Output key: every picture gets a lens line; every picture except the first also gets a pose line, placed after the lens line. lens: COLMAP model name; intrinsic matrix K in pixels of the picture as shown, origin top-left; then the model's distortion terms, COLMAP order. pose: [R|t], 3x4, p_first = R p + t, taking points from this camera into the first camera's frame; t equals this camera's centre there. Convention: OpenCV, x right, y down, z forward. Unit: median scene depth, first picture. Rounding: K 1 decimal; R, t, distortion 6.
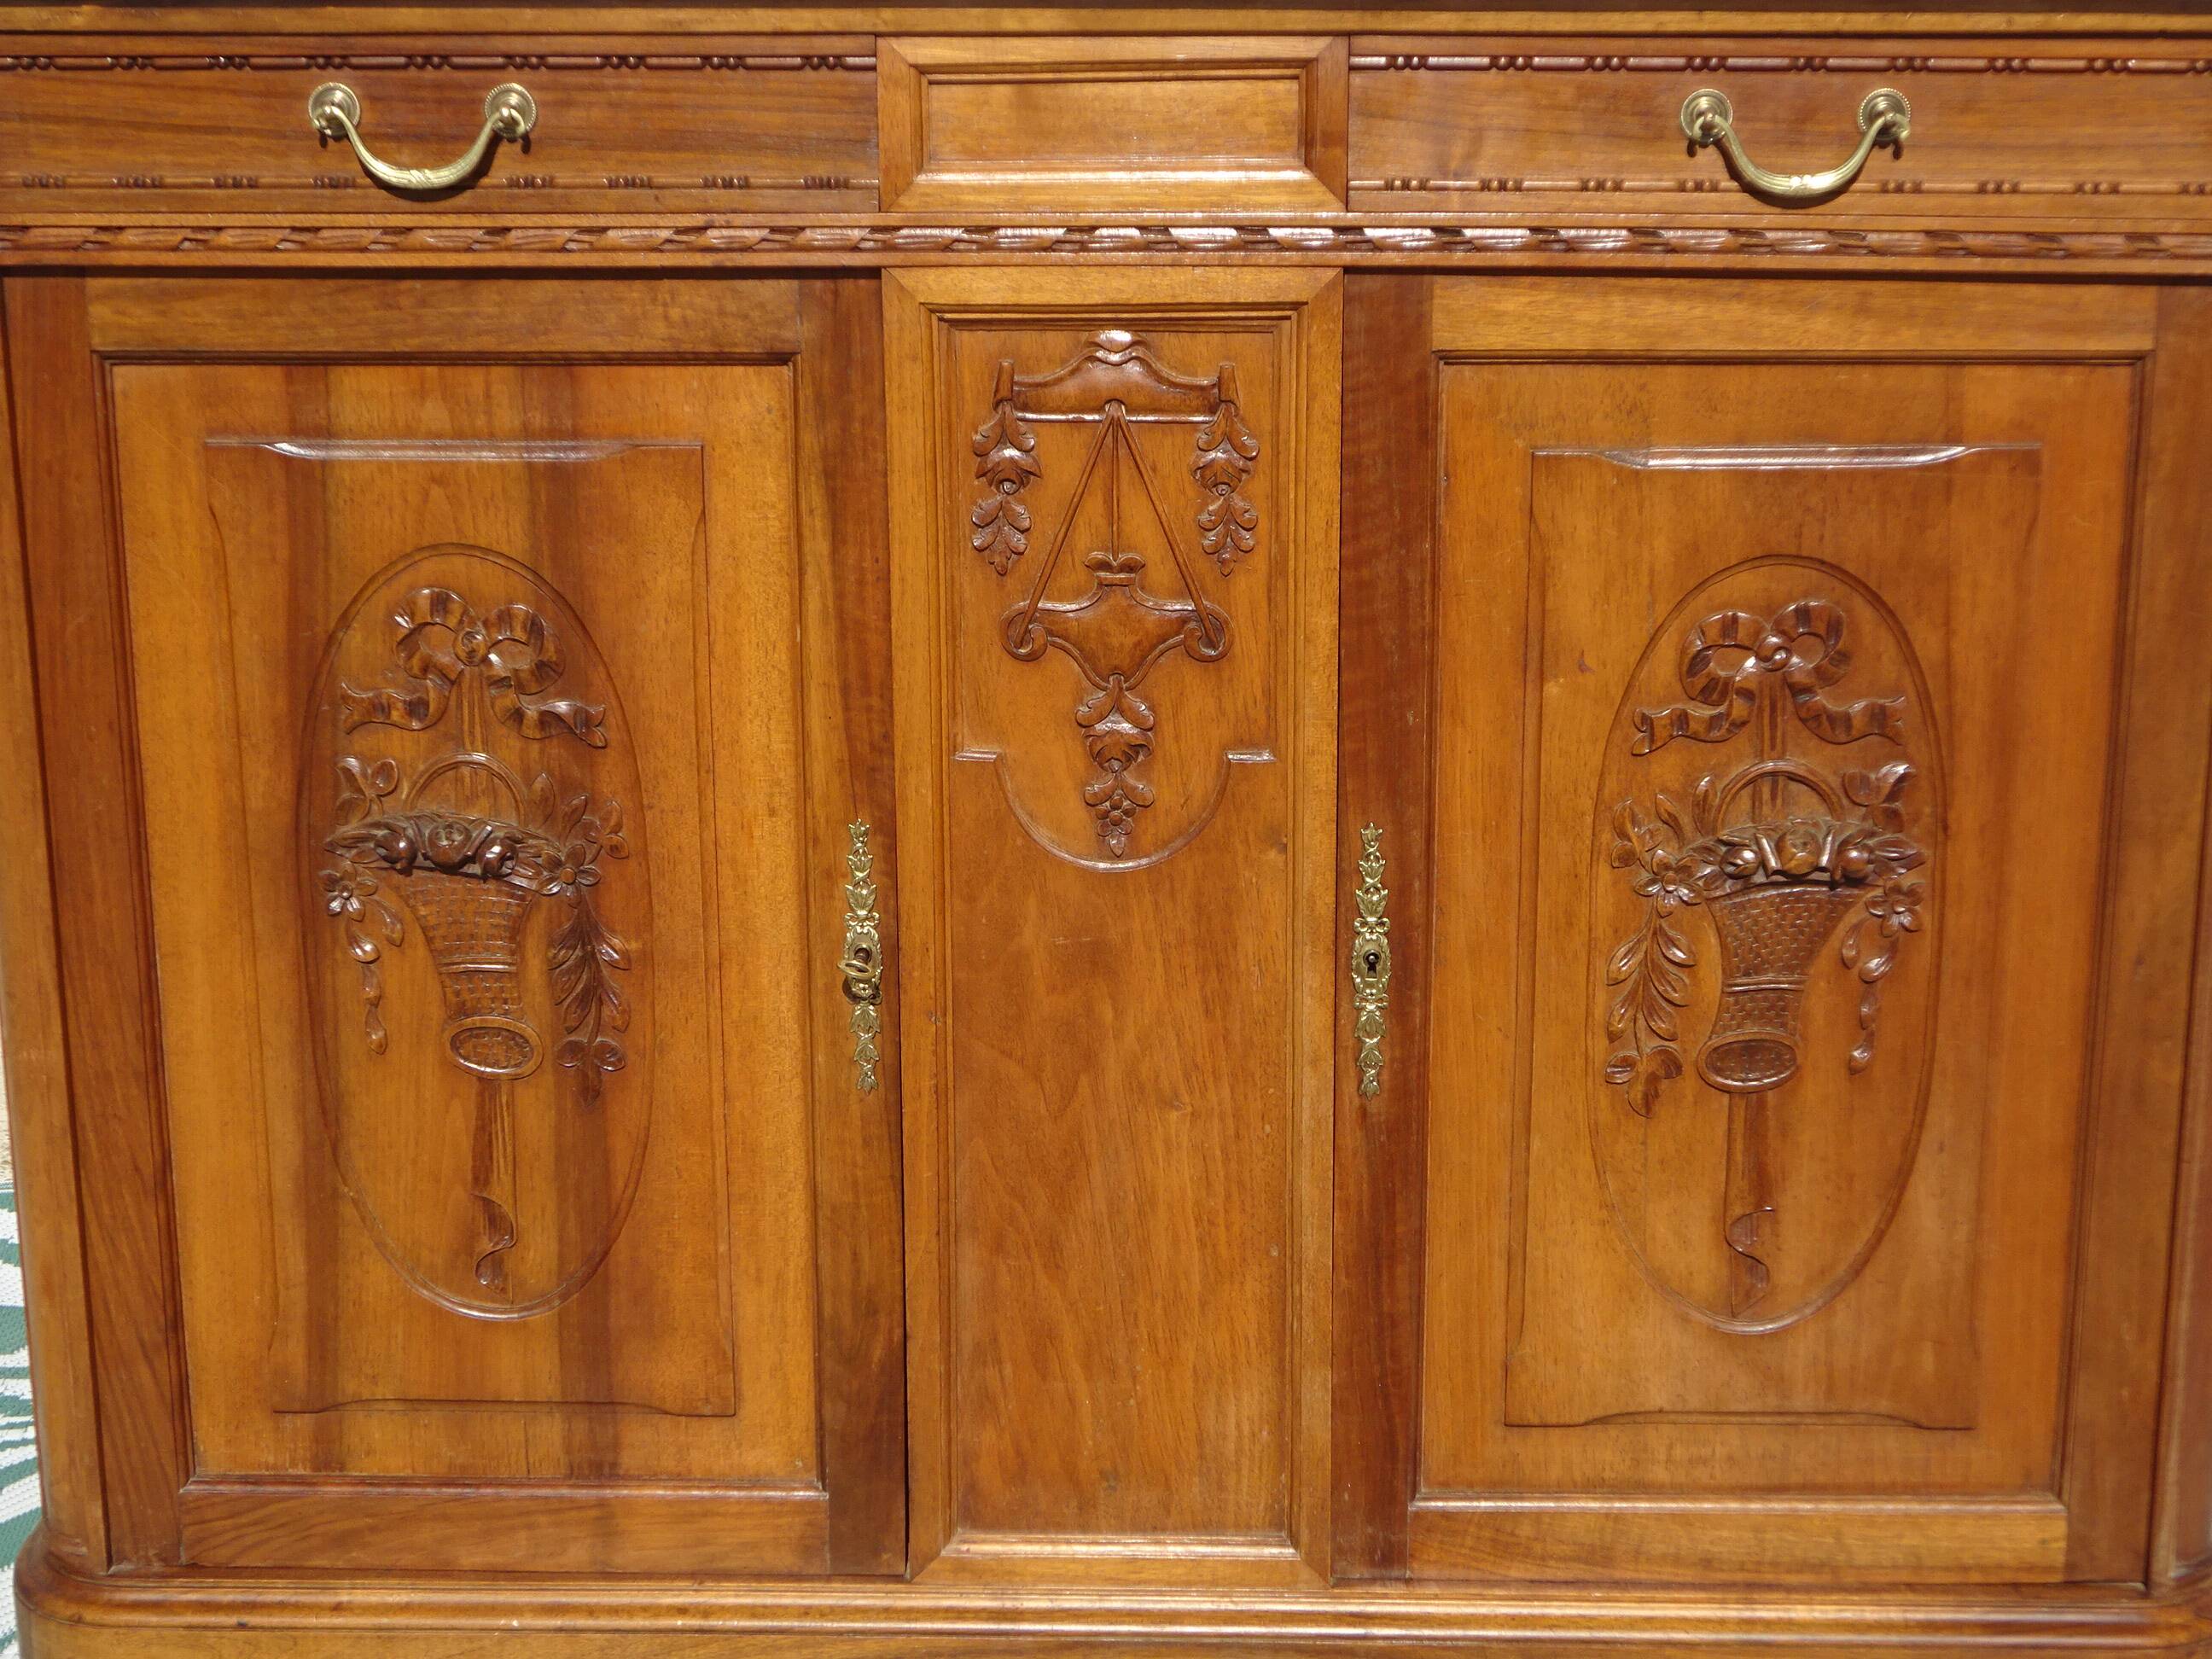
lens RADIAL K [[3750.5, 0, 1106.1], [0, 3750.5, 821.2], [0, 0, 1]] dist [0.003672, -0.015062]
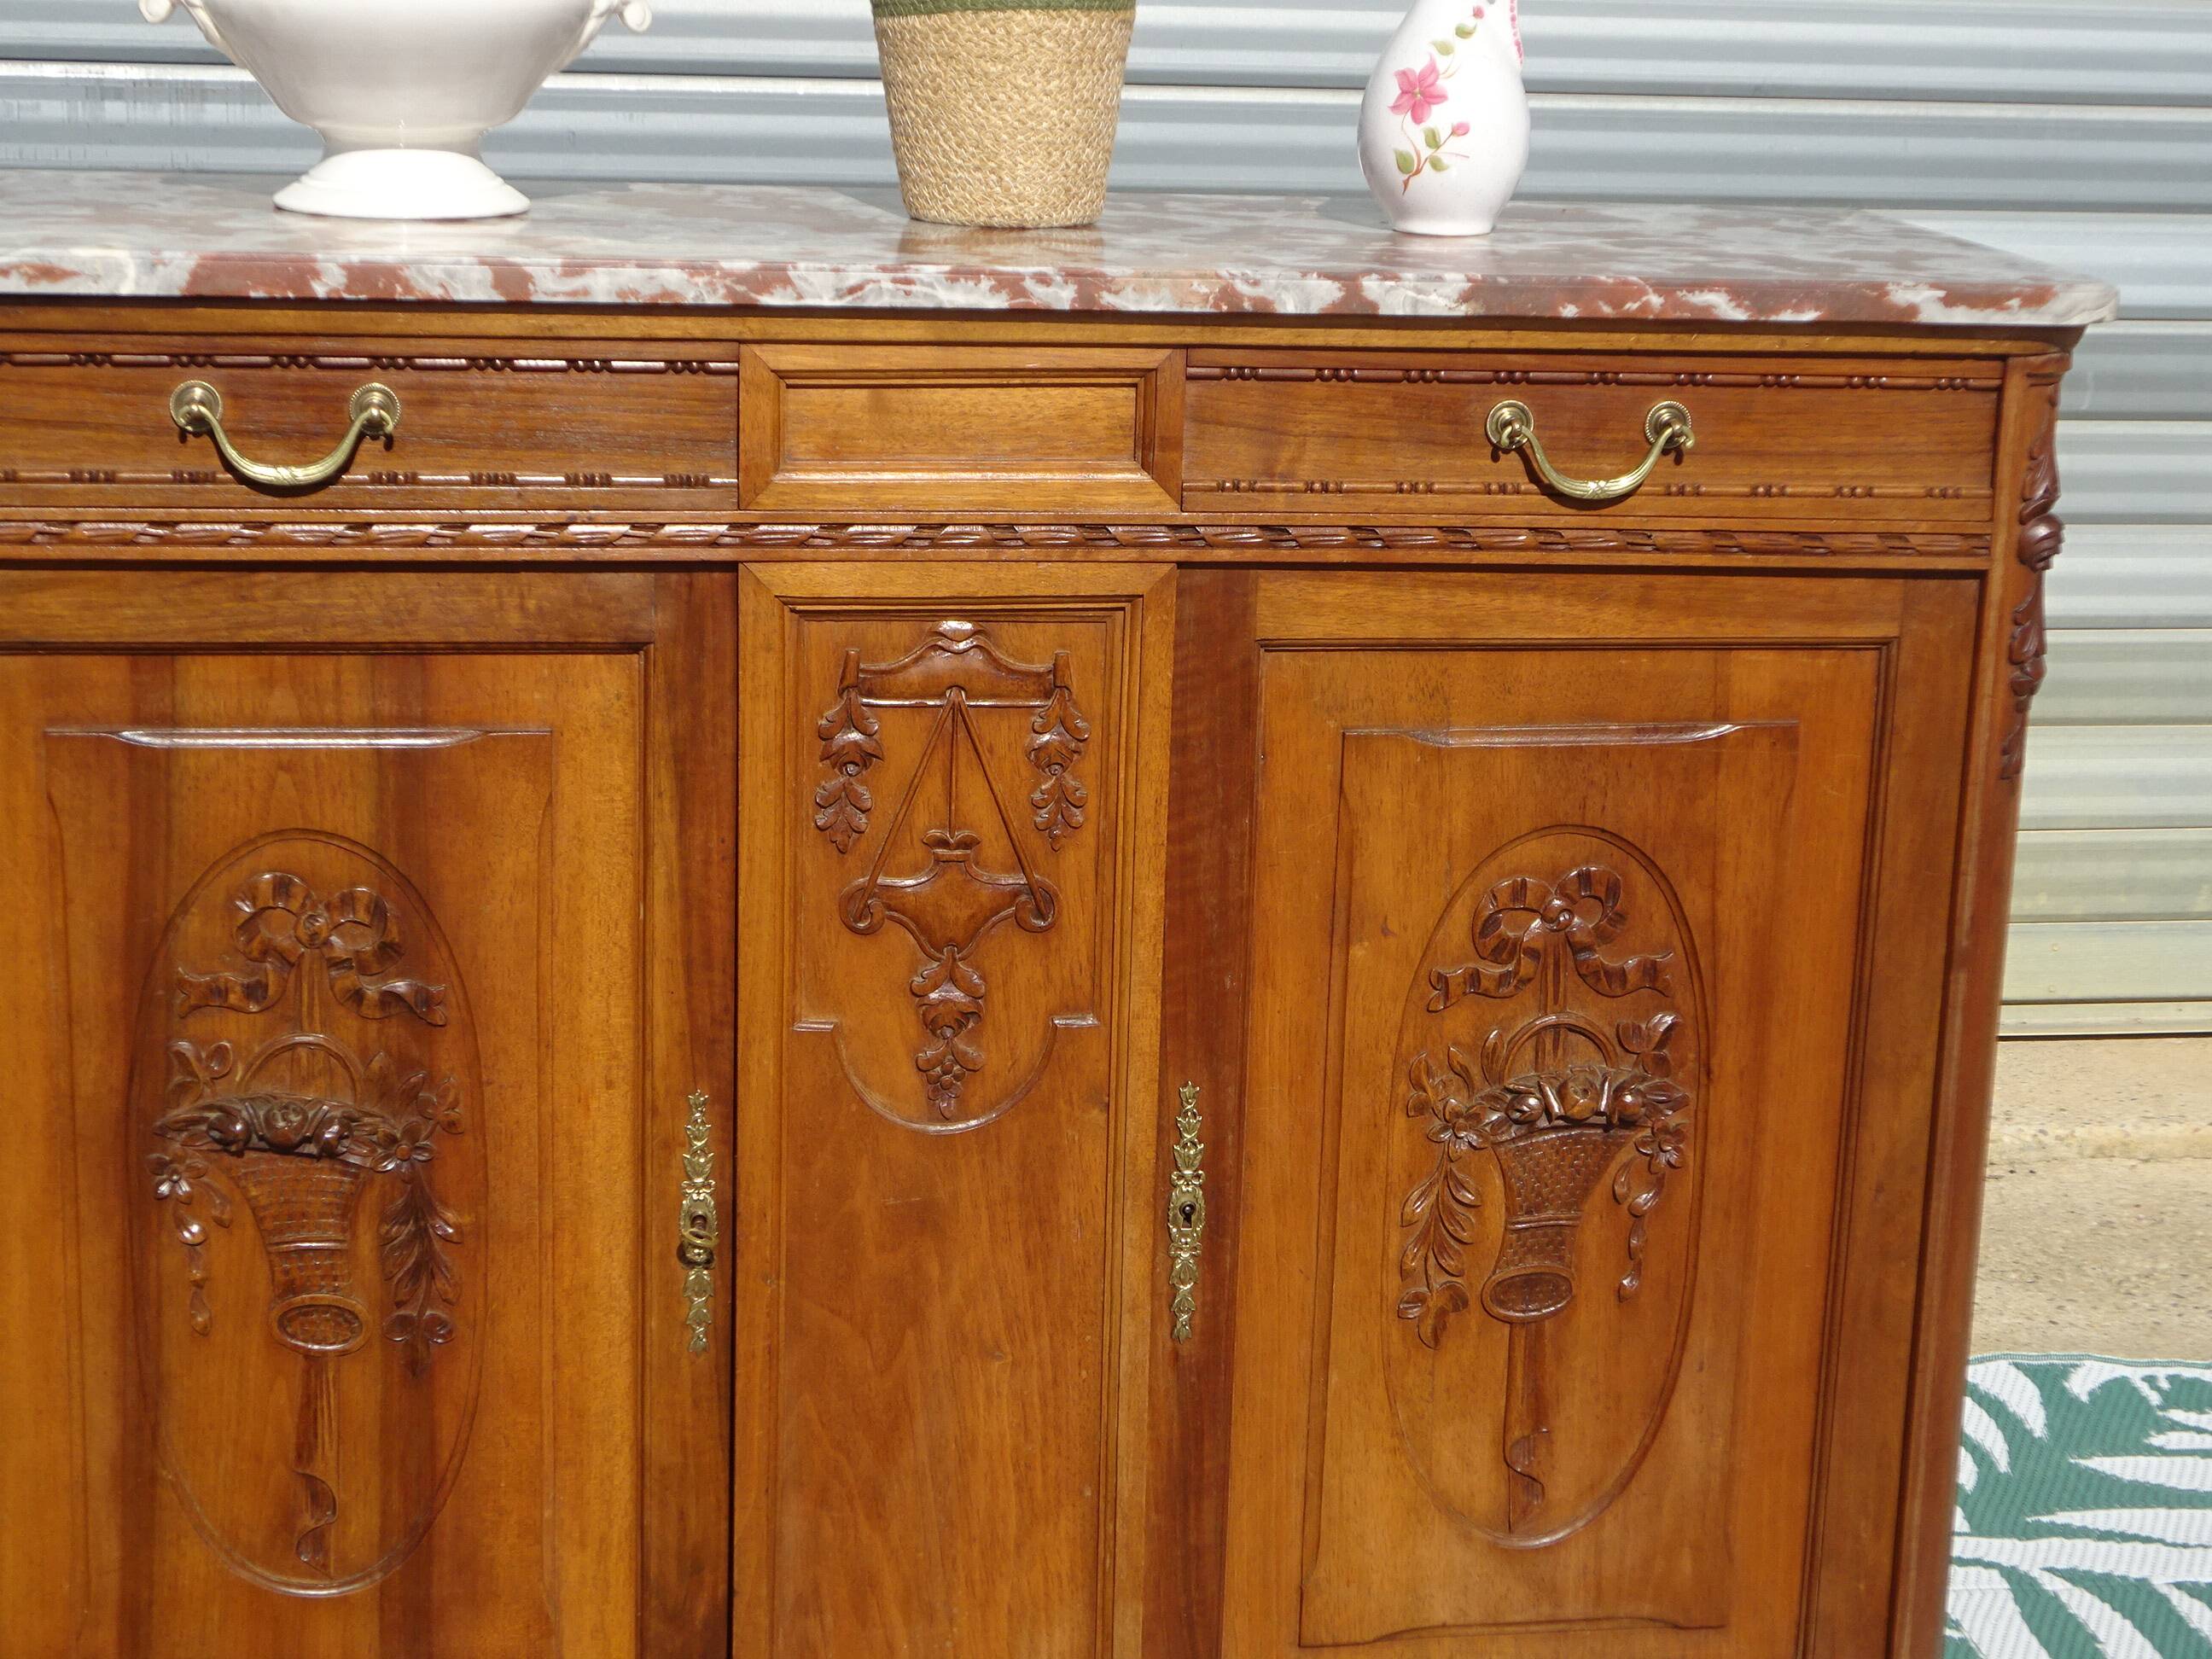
lens RADIAL K [[3868.7, 0, 1111.8], [0, 3868.7, 823.1], [0, 0, 1]] dist [0.018504, -0.011745]
pose [[0.981308, -0.013228, 0.191989, -0.159089], [0.019017, 0.999417, -0.028341, -0.041870], [-0.191502, 0.031462, 0.980988, -0.062948]]
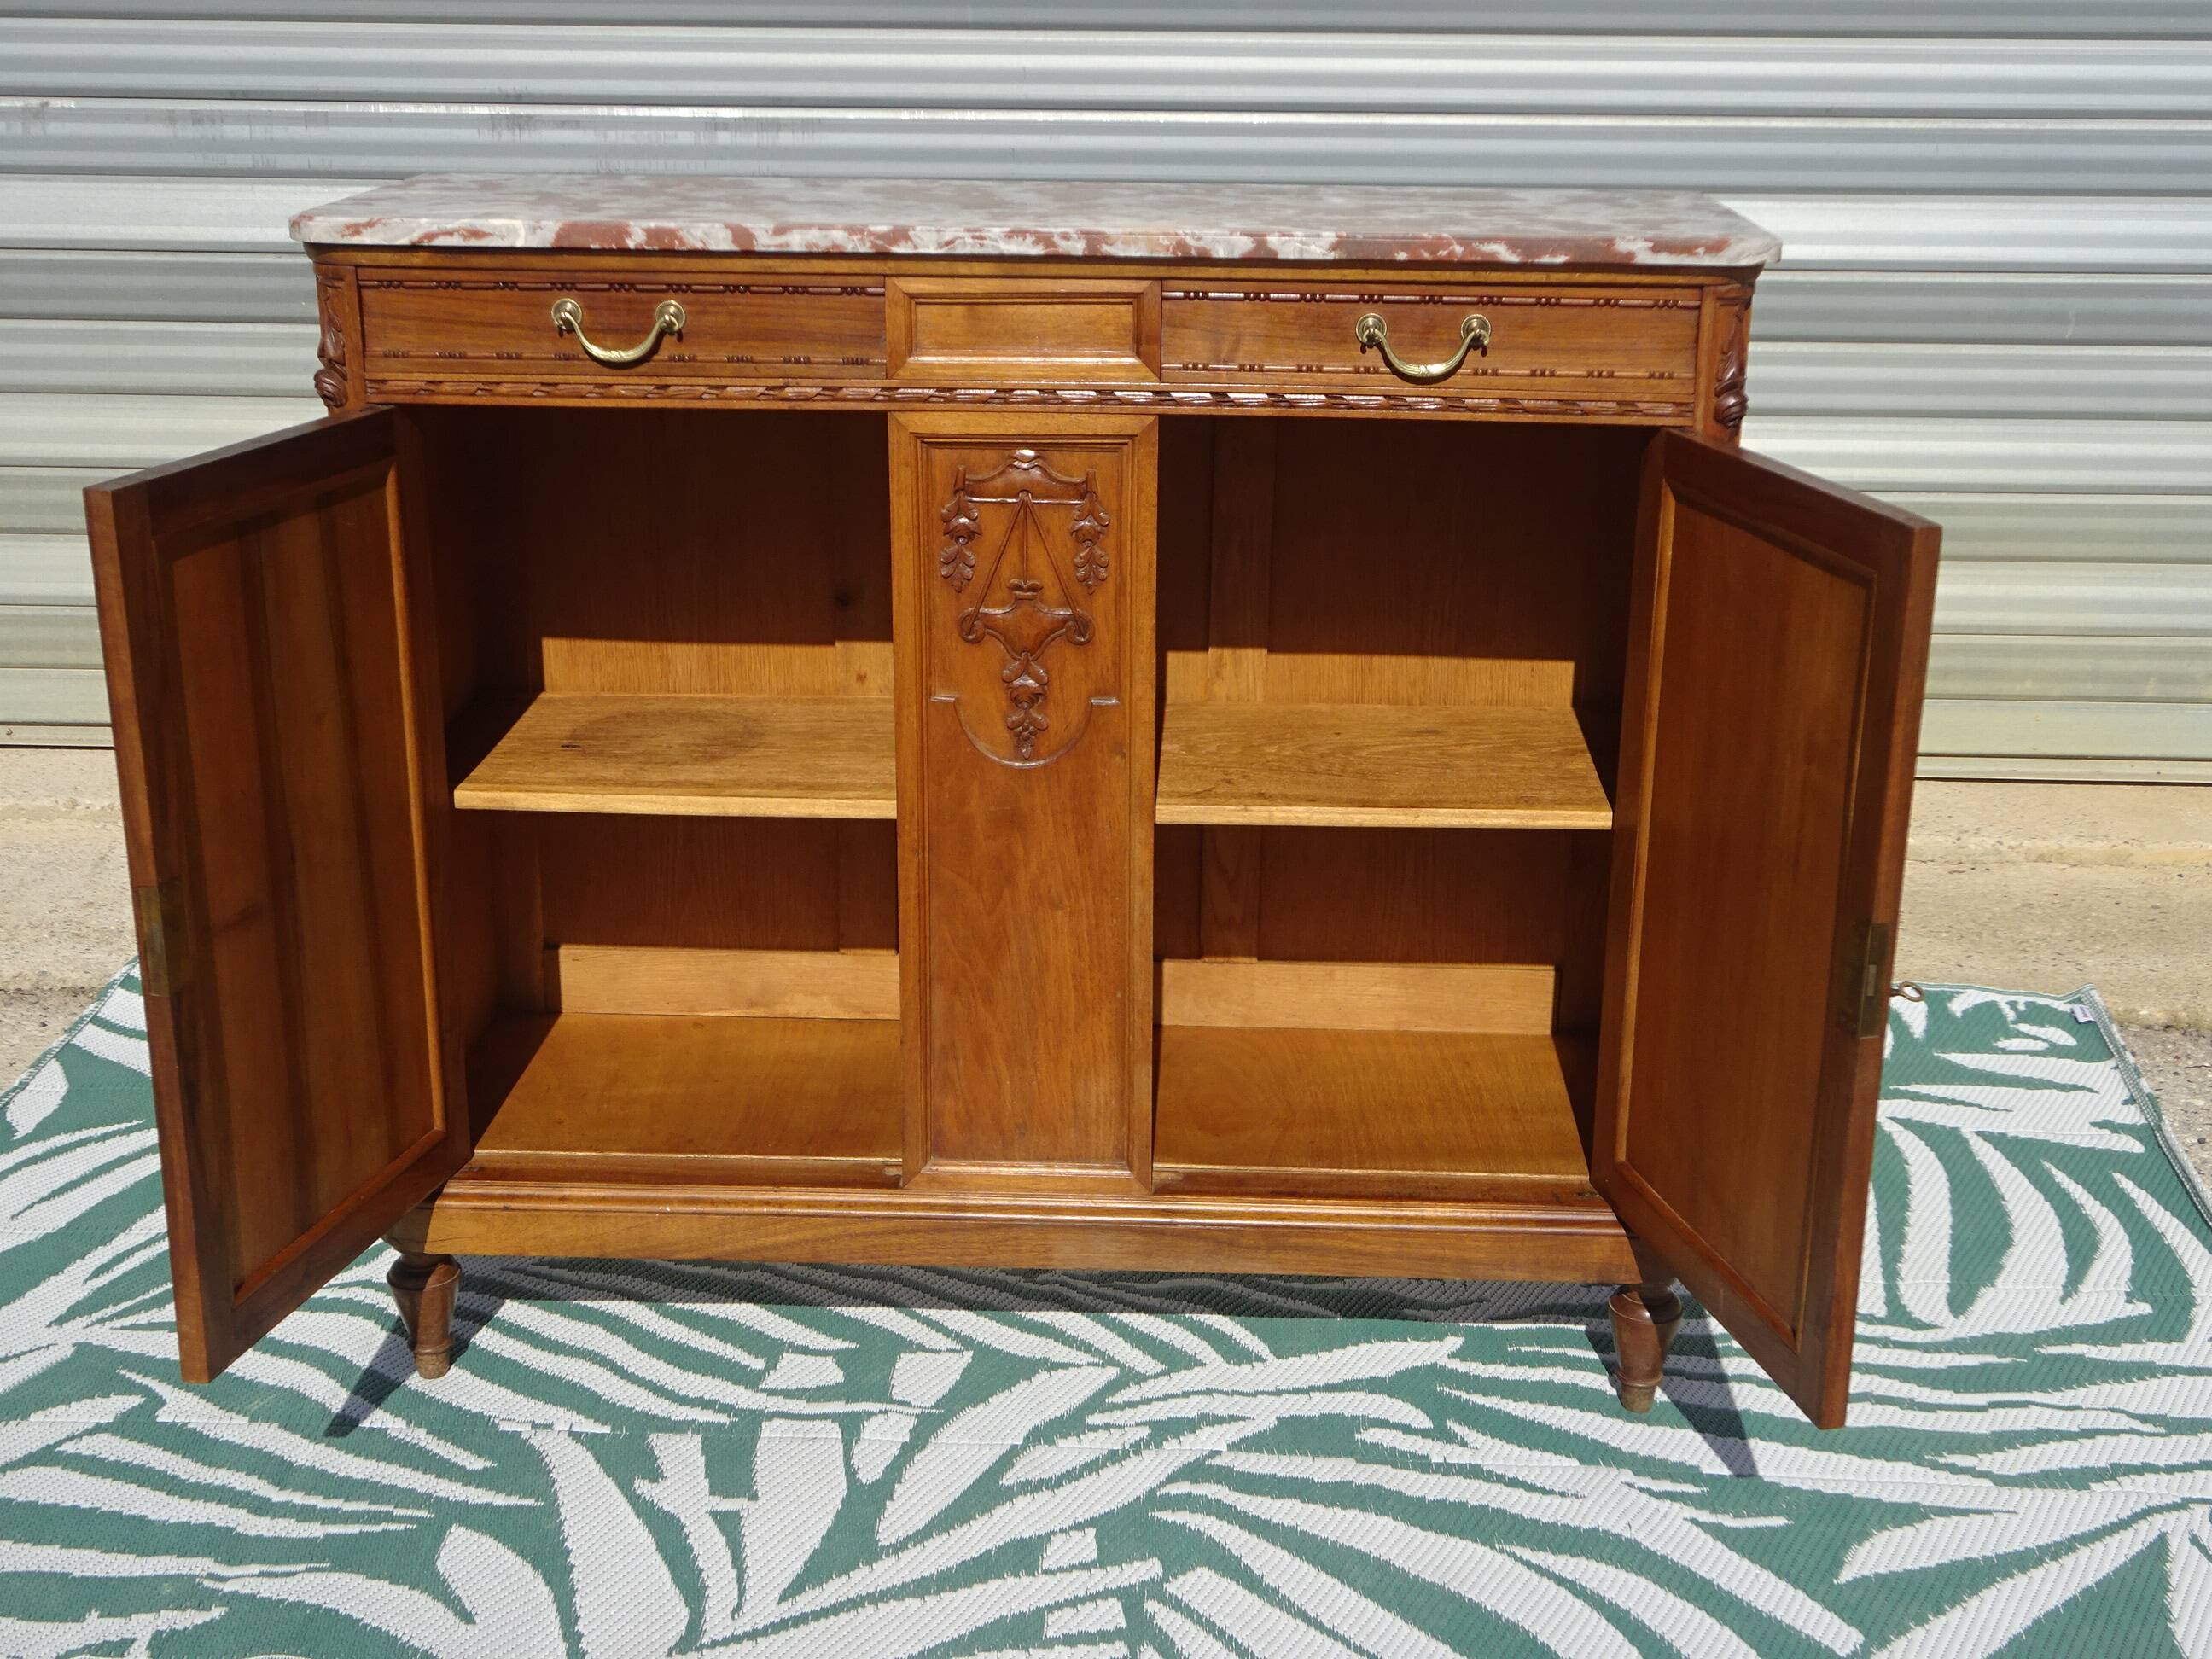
lens RADIAL K [[2755.9, 0, 1103.2], [0, 2755.9, 832.3], [0, 0, 1]] dist [-0.002268, 0.097560]
pose [[0.999900, 0.013137, -0.005206, 0.045343], [-0.012935, 0.999228, 0.037099, -0.004317], [0.005689, -0.037028, 0.999298, -0.246996]]
